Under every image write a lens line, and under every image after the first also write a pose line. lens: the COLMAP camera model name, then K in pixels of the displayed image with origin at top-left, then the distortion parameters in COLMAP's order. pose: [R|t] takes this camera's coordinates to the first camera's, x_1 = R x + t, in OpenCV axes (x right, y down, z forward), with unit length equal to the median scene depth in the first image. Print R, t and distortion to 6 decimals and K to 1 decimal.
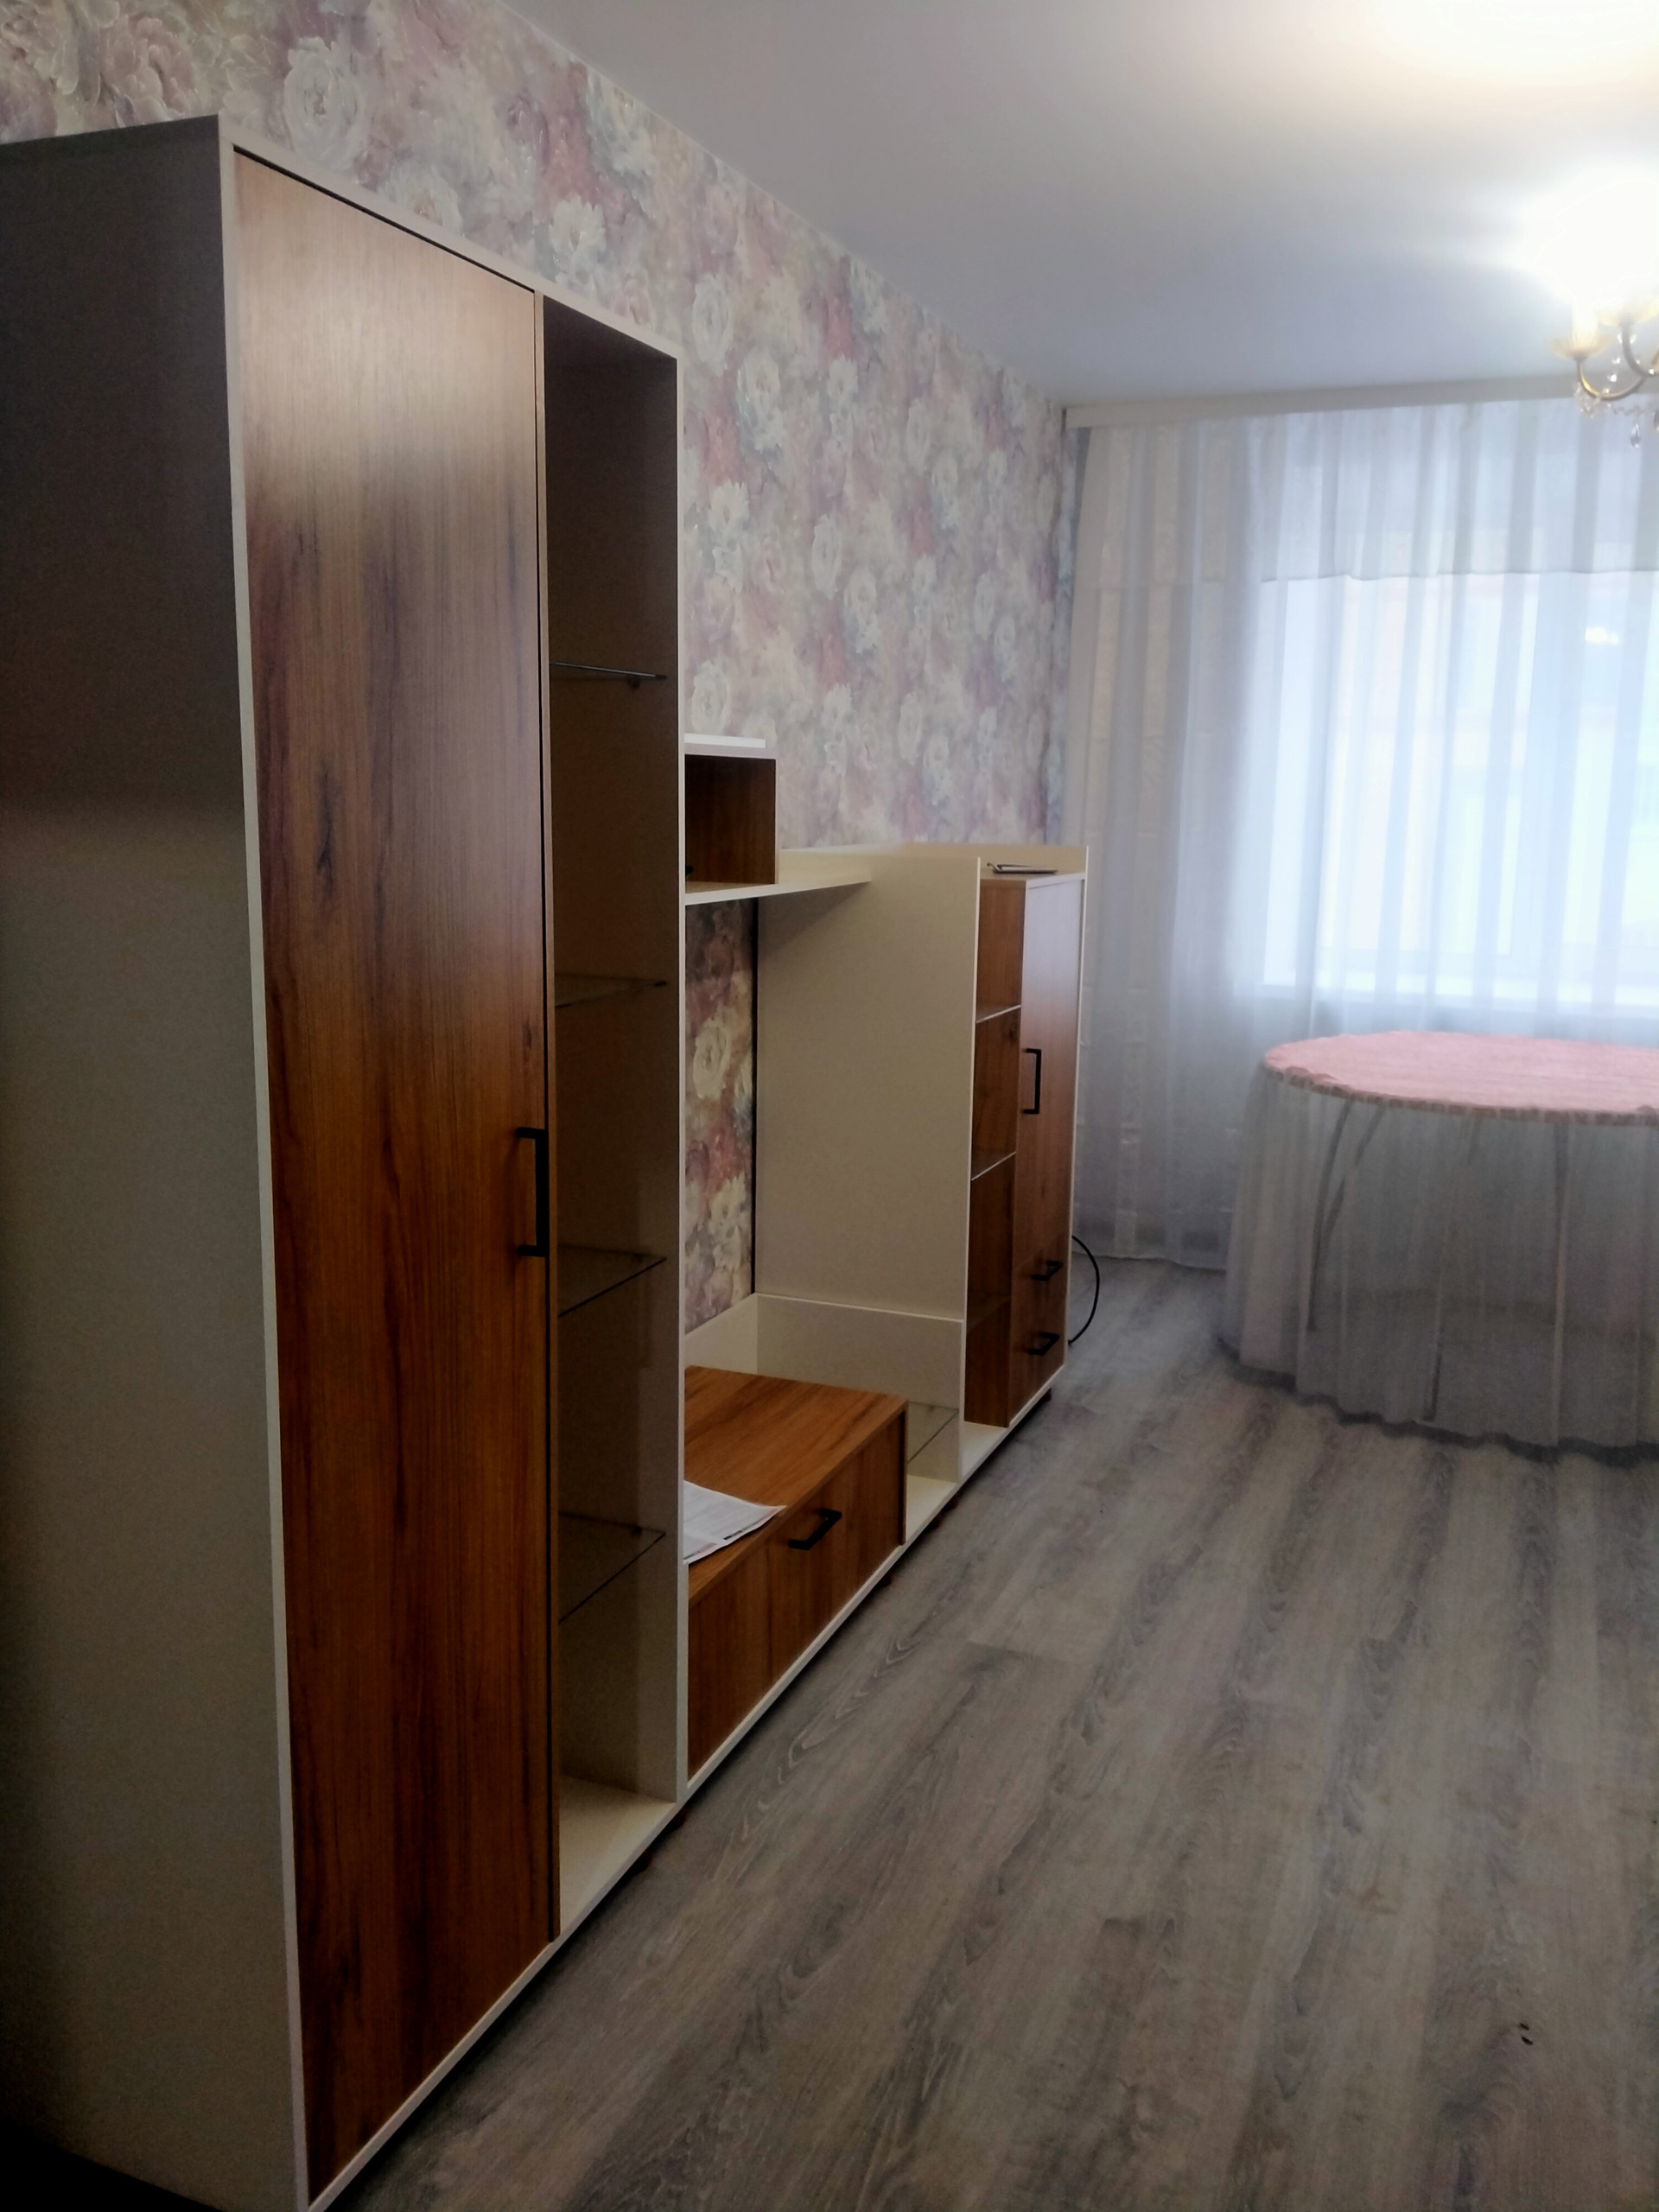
lens RADIAL K [[1806.7, 0, 819.4], [0, 1806.7, 1106.9], [0, 0, 1]] dist [0.154203, -0.331311]
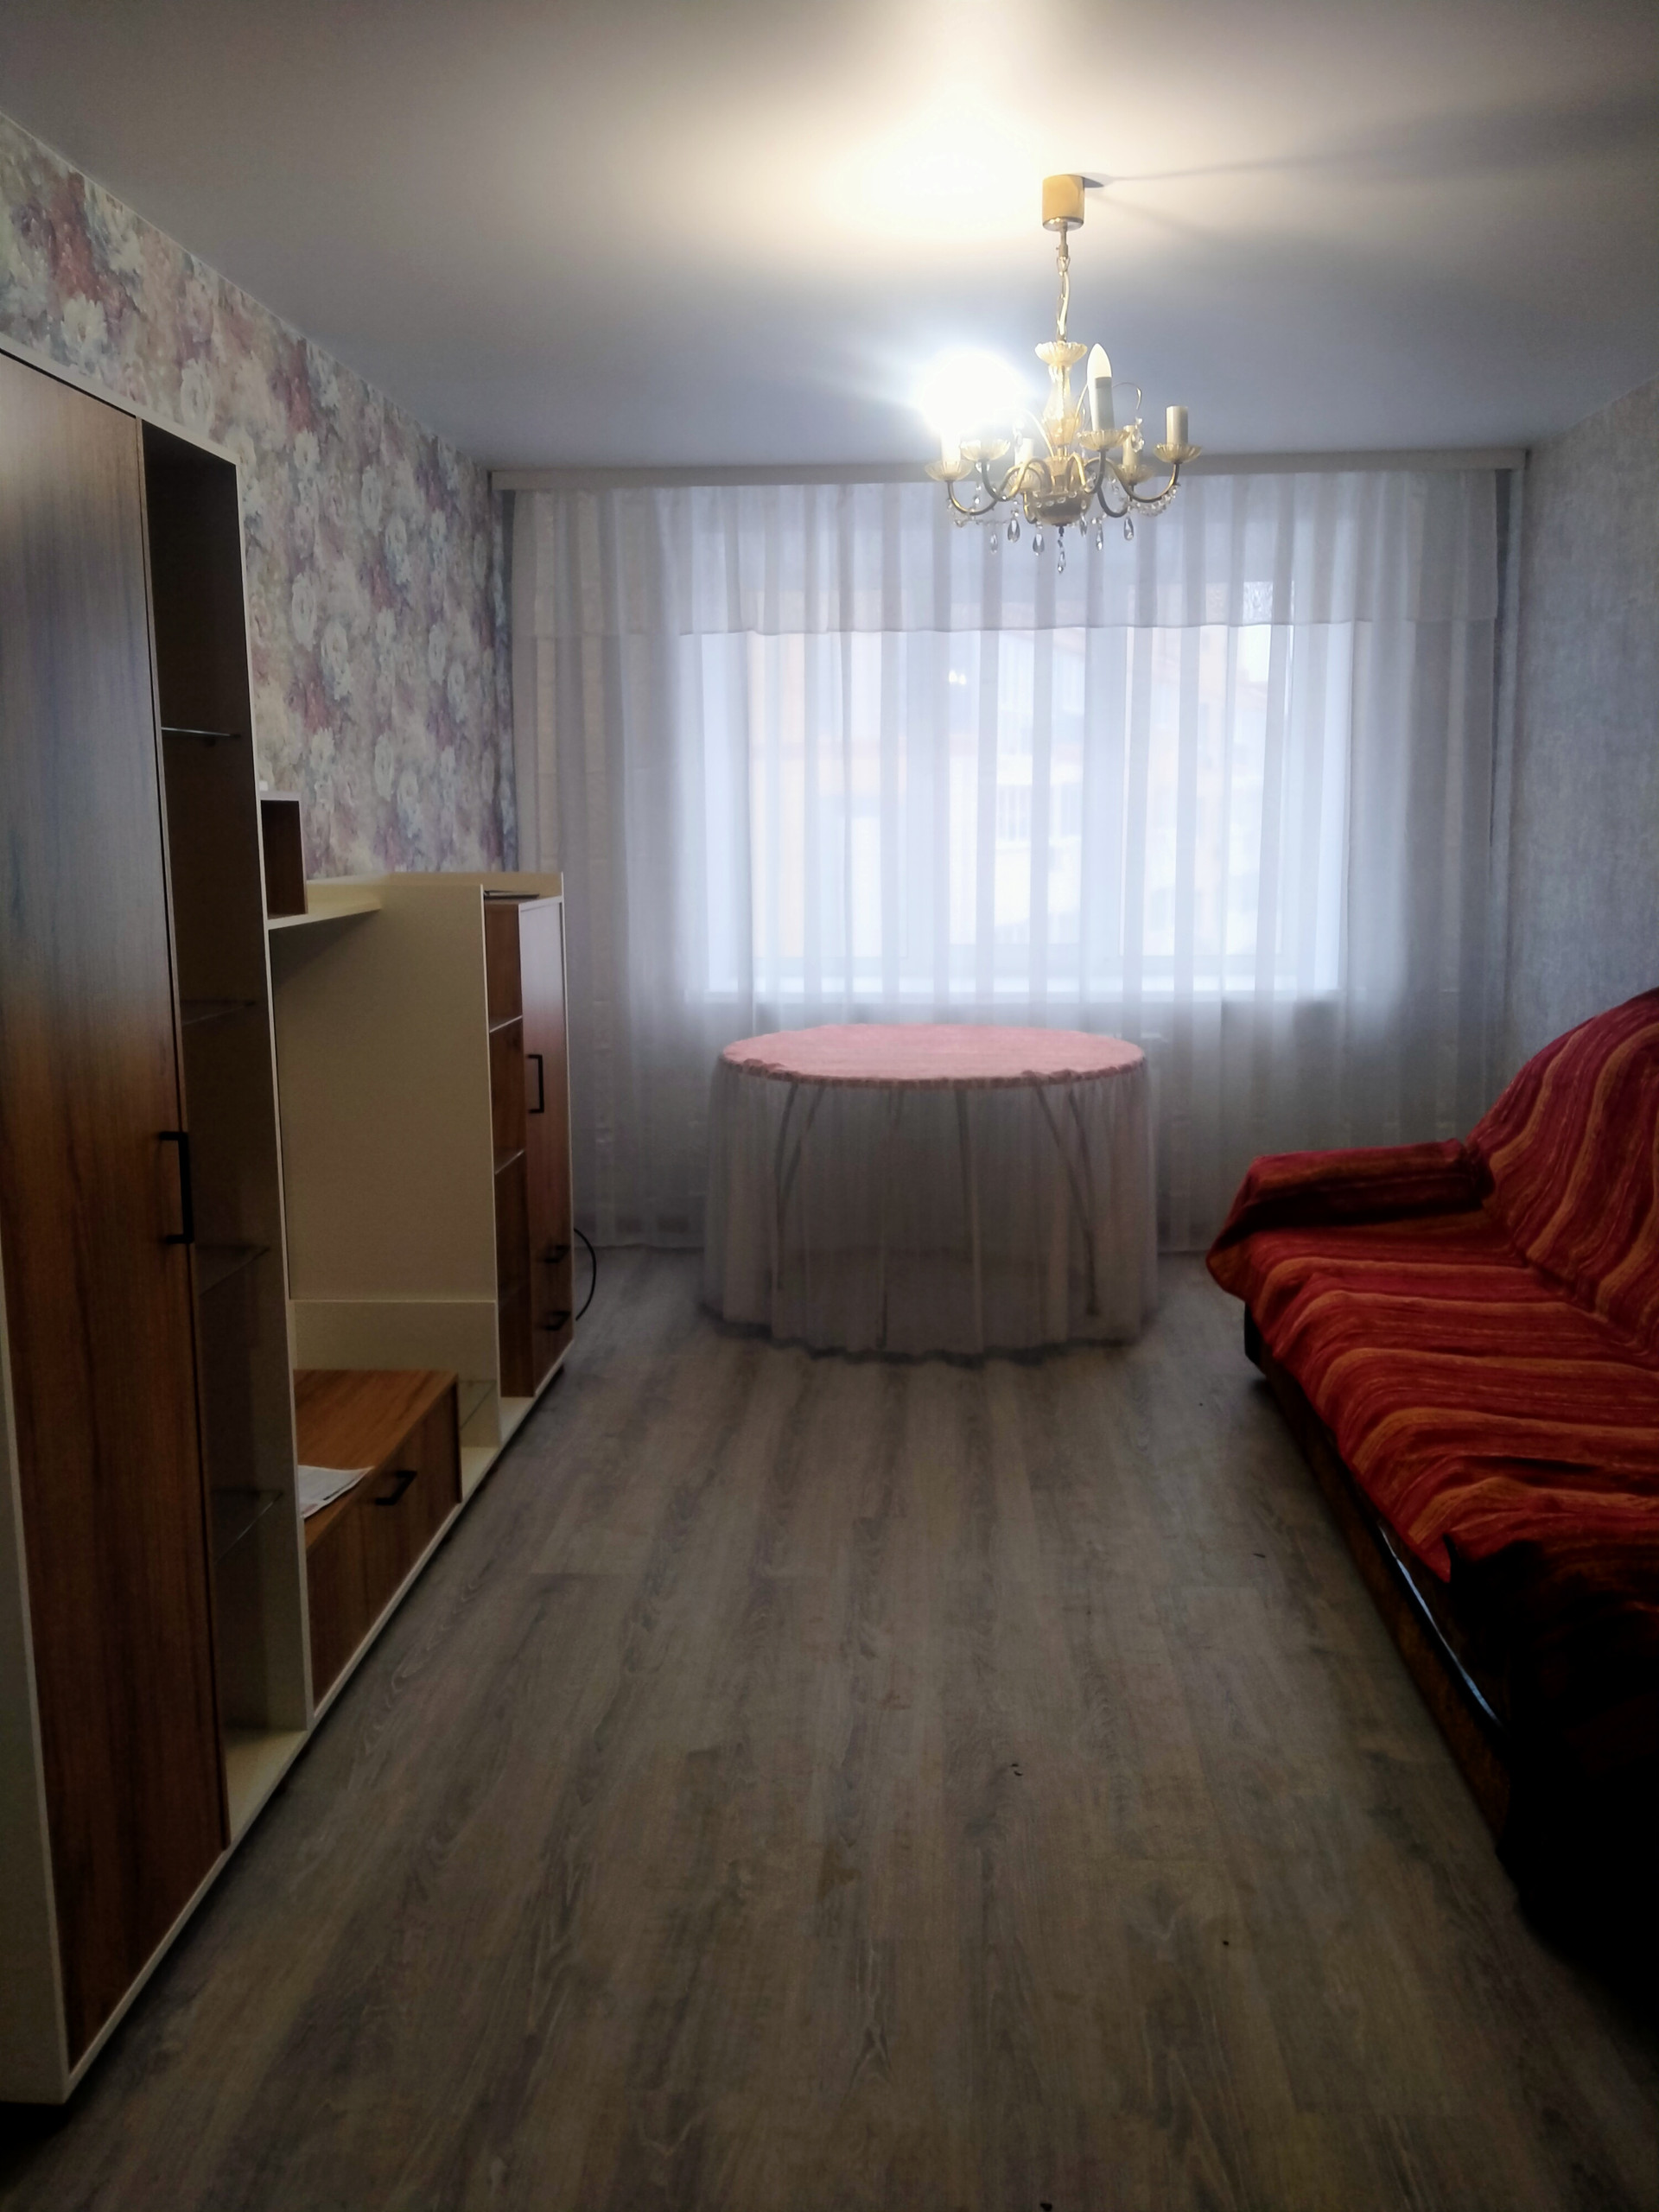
lens RADIAL K [[1789.2, 0, 808.8], [0, 1789.2, 1114.4], [0, 0, 1]] dist [0.112440, -0.218708]
pose [[0.949290, -0.074199, 0.305521, -0.069273], [0.076614, 0.997052, 0.004097, 0.014775], [-0.304925, 0.019518, 0.952176, -0.115932]]
